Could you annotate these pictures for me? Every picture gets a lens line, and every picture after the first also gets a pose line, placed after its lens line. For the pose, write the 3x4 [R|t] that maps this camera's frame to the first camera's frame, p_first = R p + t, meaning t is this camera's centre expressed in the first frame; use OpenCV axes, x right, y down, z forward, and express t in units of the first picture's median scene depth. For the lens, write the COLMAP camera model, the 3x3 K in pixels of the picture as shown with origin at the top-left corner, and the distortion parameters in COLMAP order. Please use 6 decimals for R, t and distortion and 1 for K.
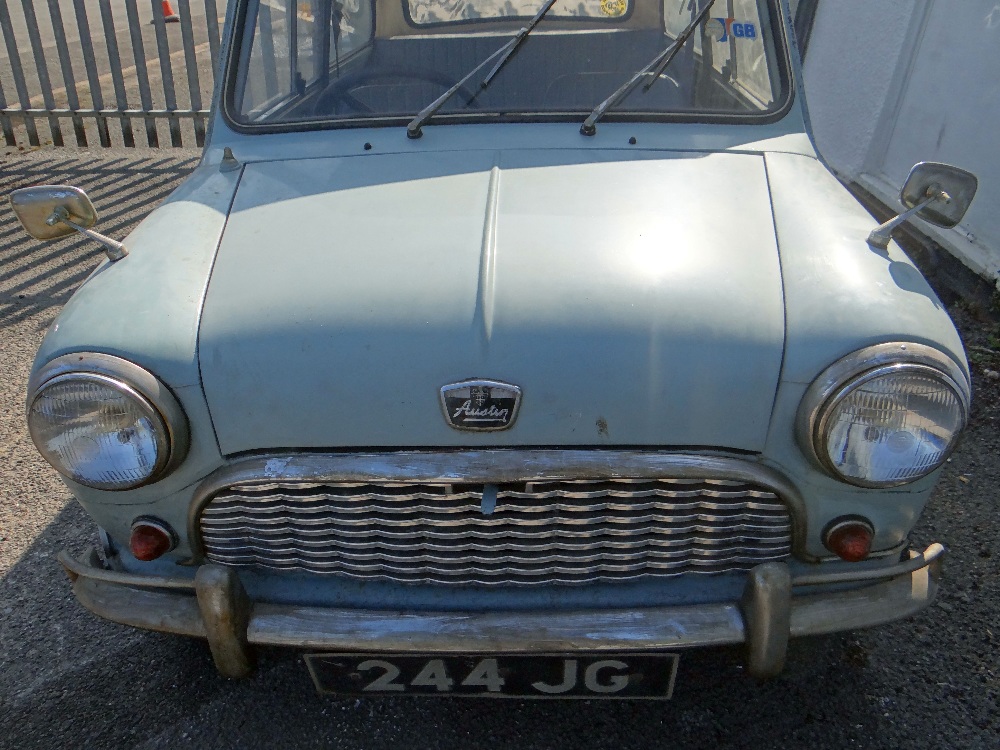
lens RADIAL K [[818.8, 0, 500.0], [0, 818.8, 375.0], [0, 0, 1]] dist [-0.005962, -0.014485]
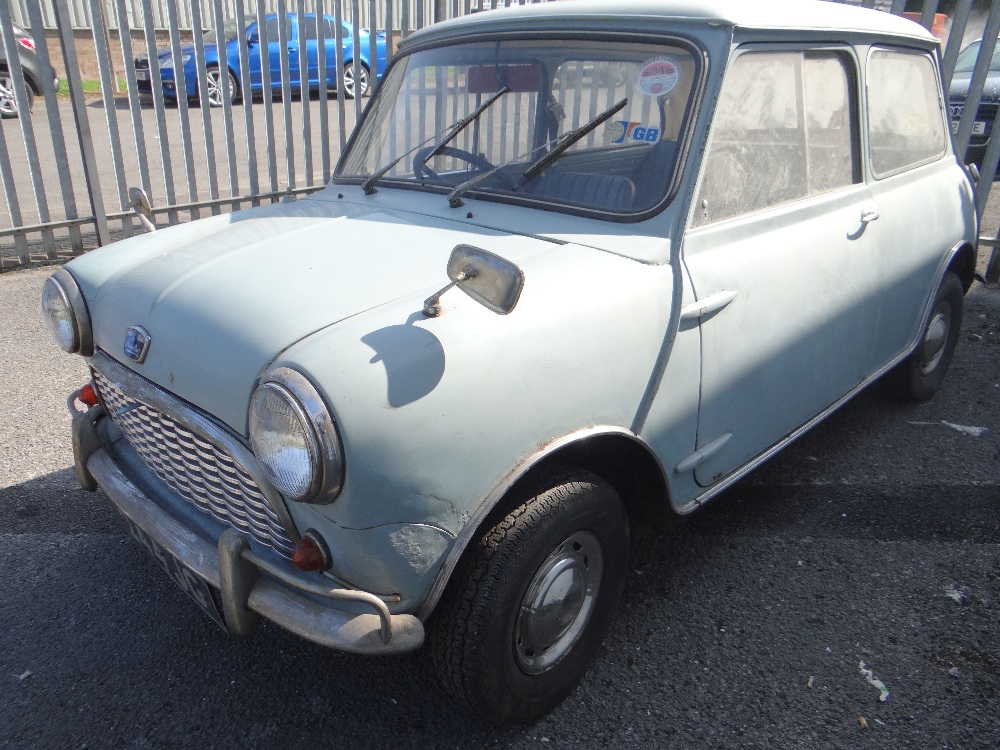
lens RADIAL K [[818.8, 0, 500.0], [0, 818.8, 375.0], [0, 0, 1]] dist [-0.005962, -0.014485]
pose [[0.712200, 0.252592, -0.654957, 1.442264], [-0.328939, 0.944329, 0.006503, -0.137529], [0.620137, 0.210810, 0.755639, 0.289816]]
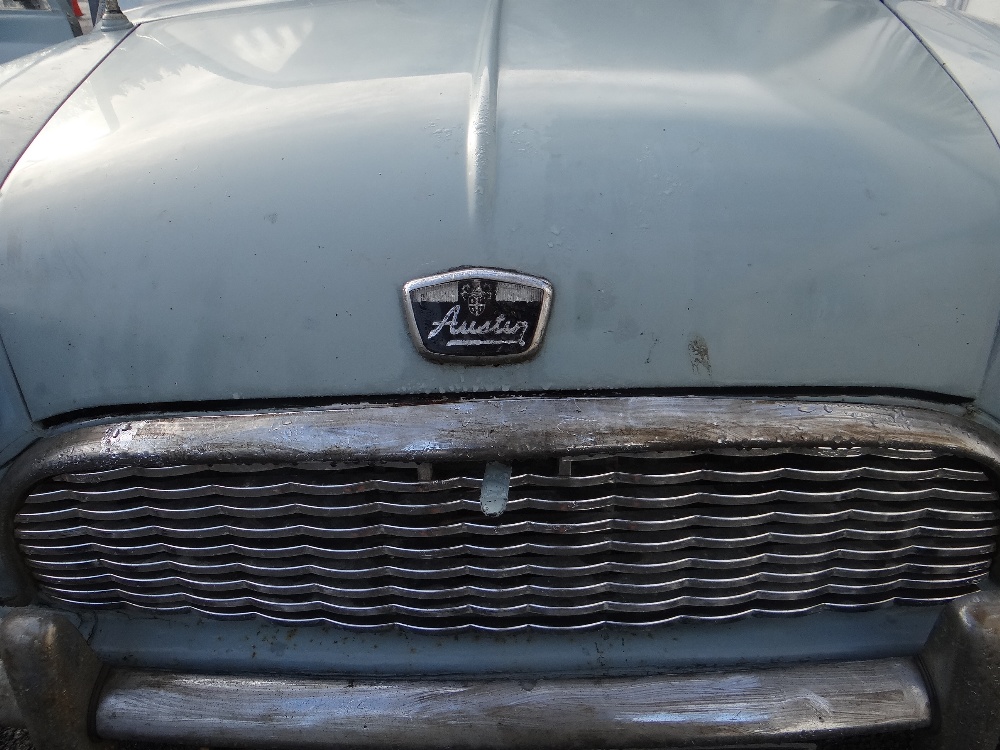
lens RADIAL K [[818.8, 0, 500.0], [0, 818.8, 375.0], [0, 0, 1]] dist [-0.005962, -0.014485]
pose [[0.999871, -0.015461, 0.004333, -0.011779], [0.015472, 0.999877, -0.002662, 0.077468], [-0.004292, 0.002728, 0.999987, 0.452398]]
